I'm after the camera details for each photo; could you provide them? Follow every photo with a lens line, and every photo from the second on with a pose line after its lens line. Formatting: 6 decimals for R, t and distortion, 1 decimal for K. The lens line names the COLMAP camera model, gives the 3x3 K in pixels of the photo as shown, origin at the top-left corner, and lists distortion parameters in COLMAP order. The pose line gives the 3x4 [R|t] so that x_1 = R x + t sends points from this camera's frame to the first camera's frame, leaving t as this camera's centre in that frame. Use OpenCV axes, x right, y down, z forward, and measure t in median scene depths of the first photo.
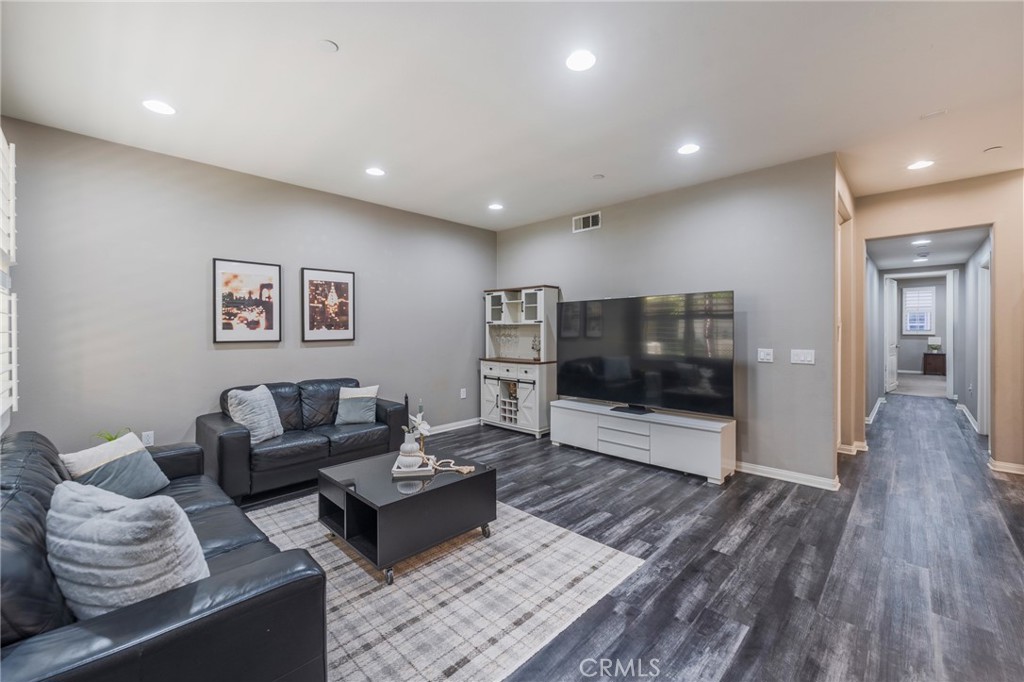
lens RADIAL K [[413.1, 0, 511.5], [0, 413.1, 333.5], [0, 0, 1]] dist [-0.002920, 0.000754]
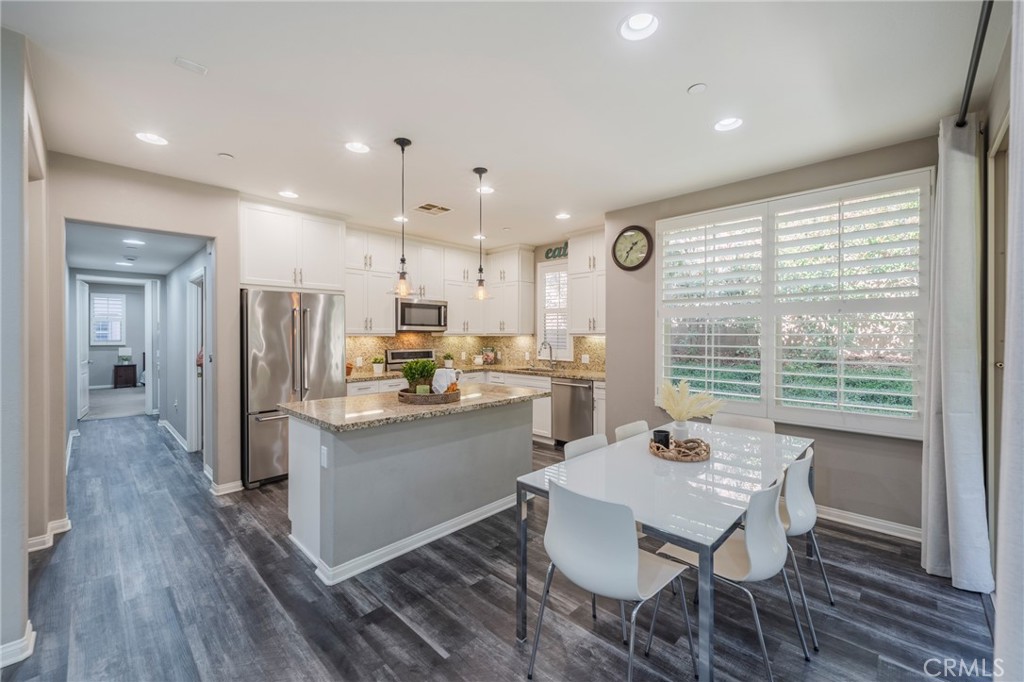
lens RADIAL K [[413.1, 0, 510.2], [0, 413.1, 336.4], [0, 0, 1]] dist [-0.002920, 0.000754]
pose [[0.000637, 0.000326, 1.000000, 0.073221], [0.006062, 0.999982, -0.000330, -0.011655], [-0.999981, 0.006062, 0.000635, 0.108953]]
